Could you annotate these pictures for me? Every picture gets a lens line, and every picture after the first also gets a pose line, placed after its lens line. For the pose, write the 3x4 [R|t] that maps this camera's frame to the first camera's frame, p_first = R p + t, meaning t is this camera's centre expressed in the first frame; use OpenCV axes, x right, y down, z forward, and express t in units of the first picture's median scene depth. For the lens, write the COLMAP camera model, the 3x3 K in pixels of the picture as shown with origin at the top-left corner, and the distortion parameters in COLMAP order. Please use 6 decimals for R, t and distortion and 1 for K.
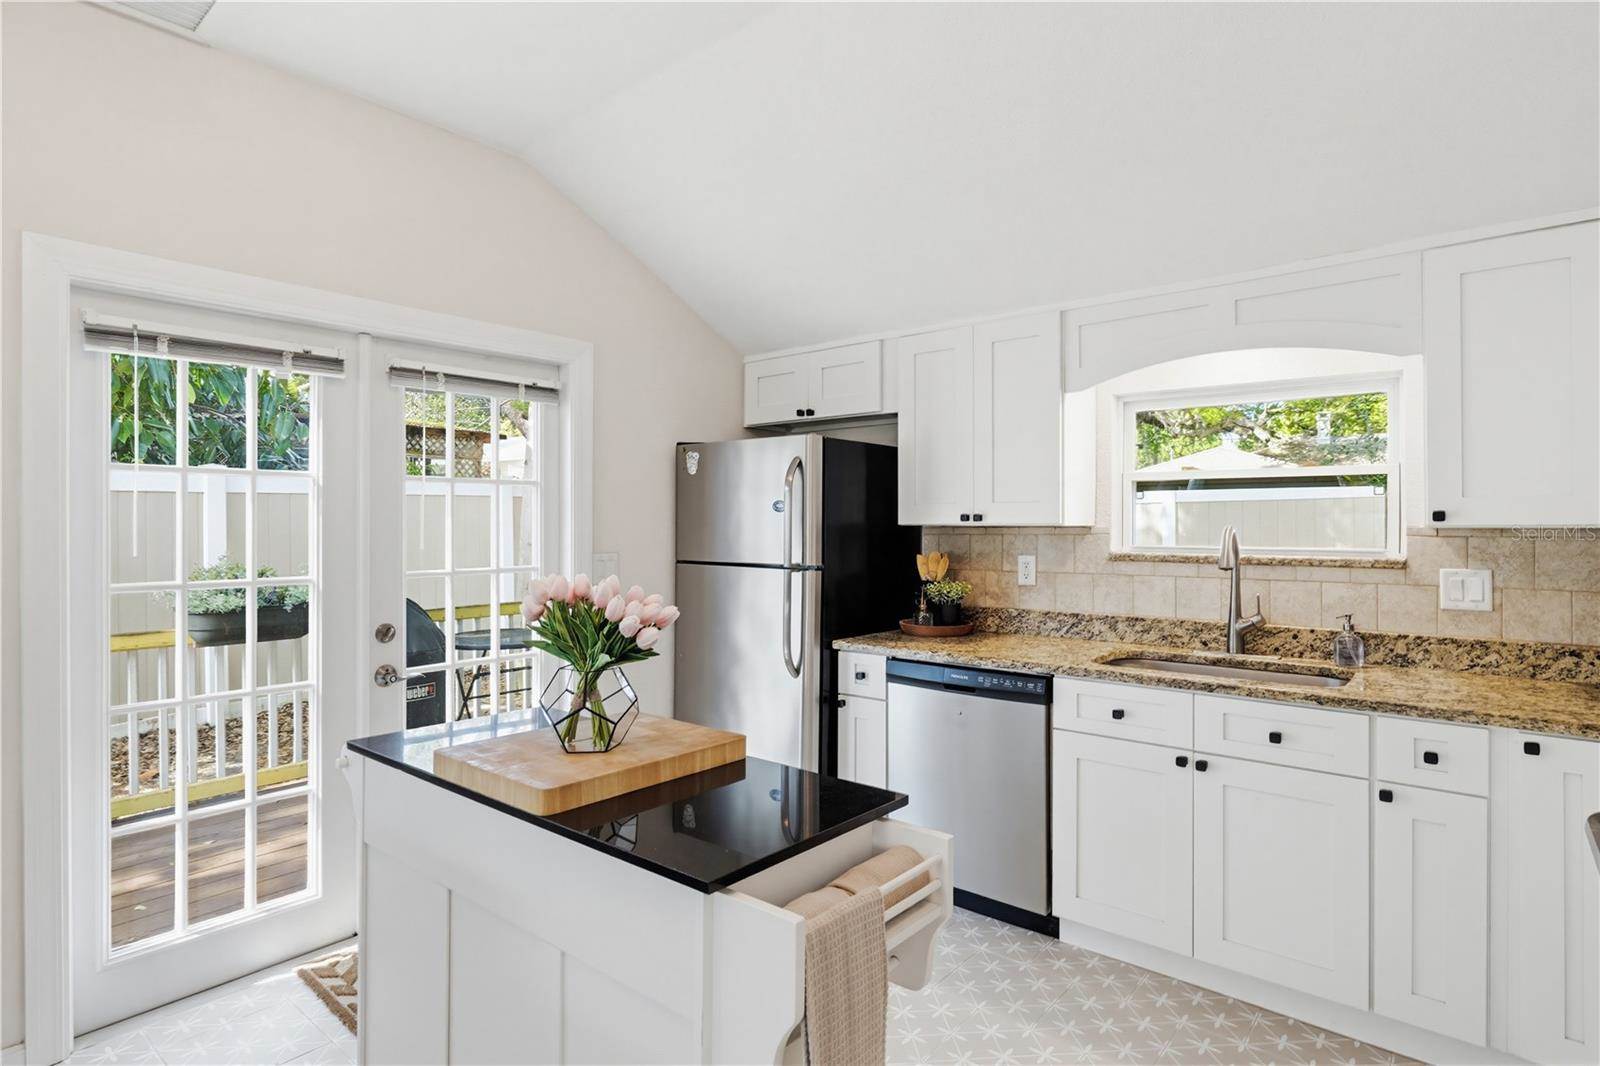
lens RADIAL K [[853.1, 0, 800.0], [0, 853.1, 533.0], [0, 0, 1]] dist [0.001028, 0.000471]
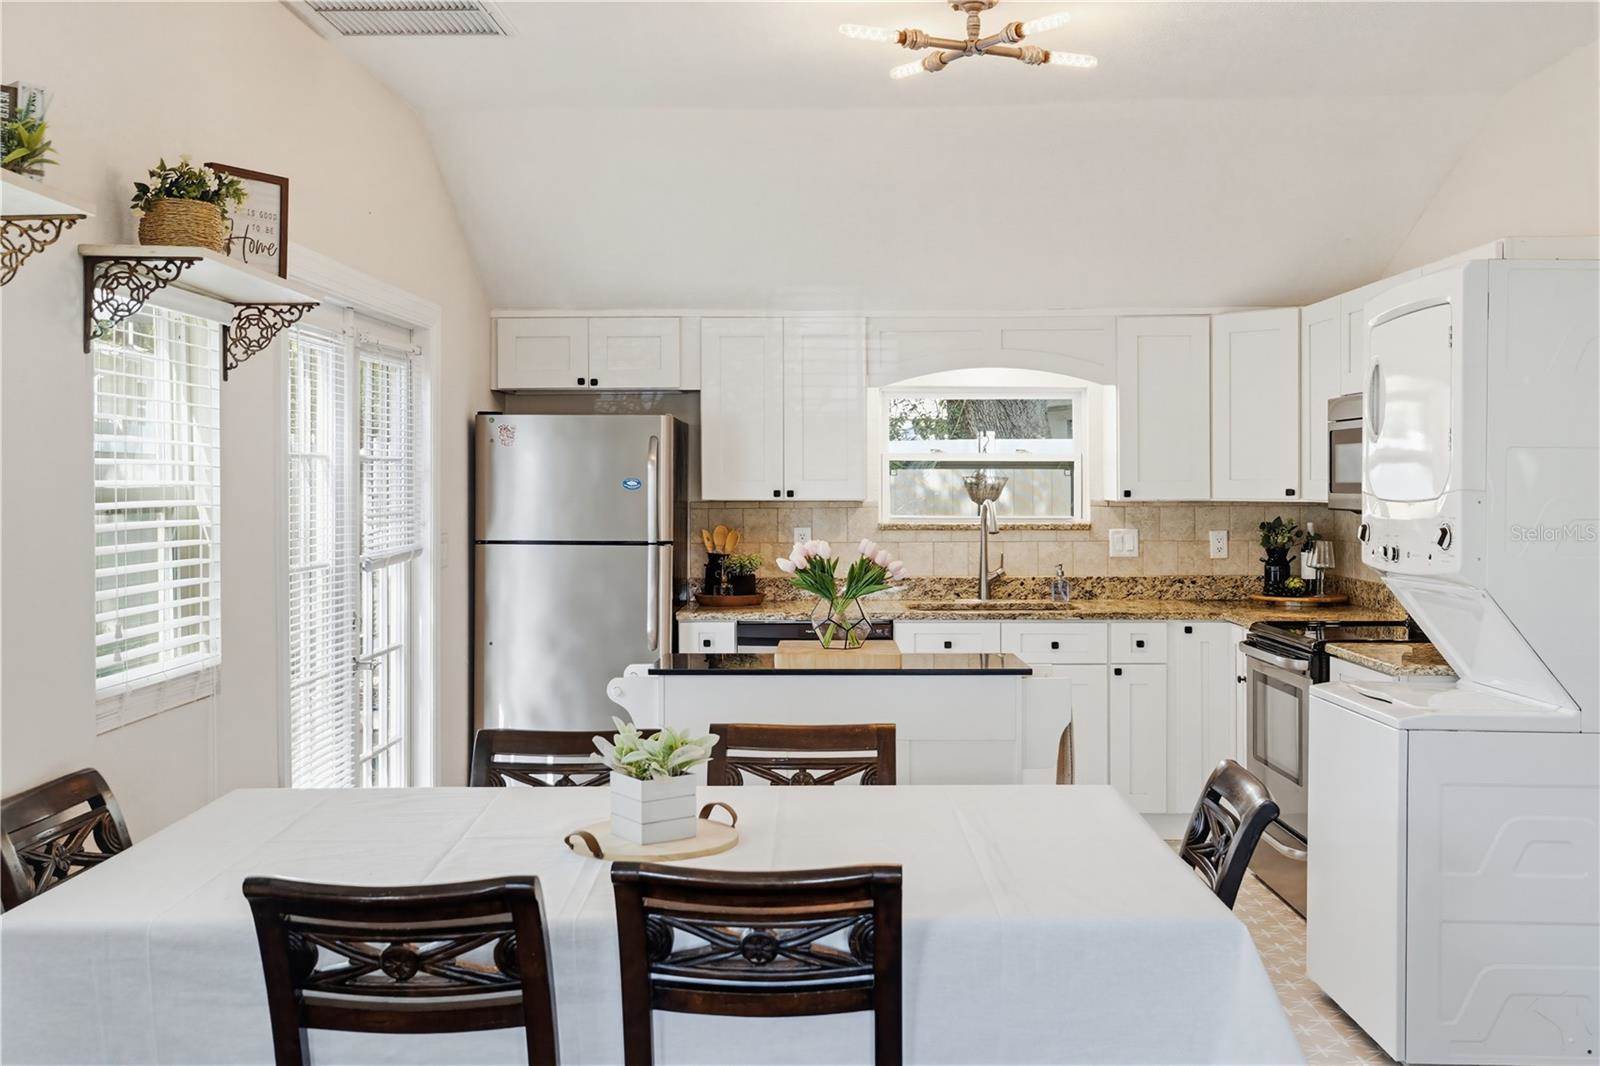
lens RADIAL K [[1698.2, 0, 800.0], [0, 1698.2, 533.0], [0, 0, 1]] dist [0.012952, 0.003417]
pose [[0.774926, -0.020750, 0.631712, -1.328382], [0.008268, 0.999708, 0.022696, -0.018815], [-0.631998, -0.012365, 0.774871, -0.805017]]
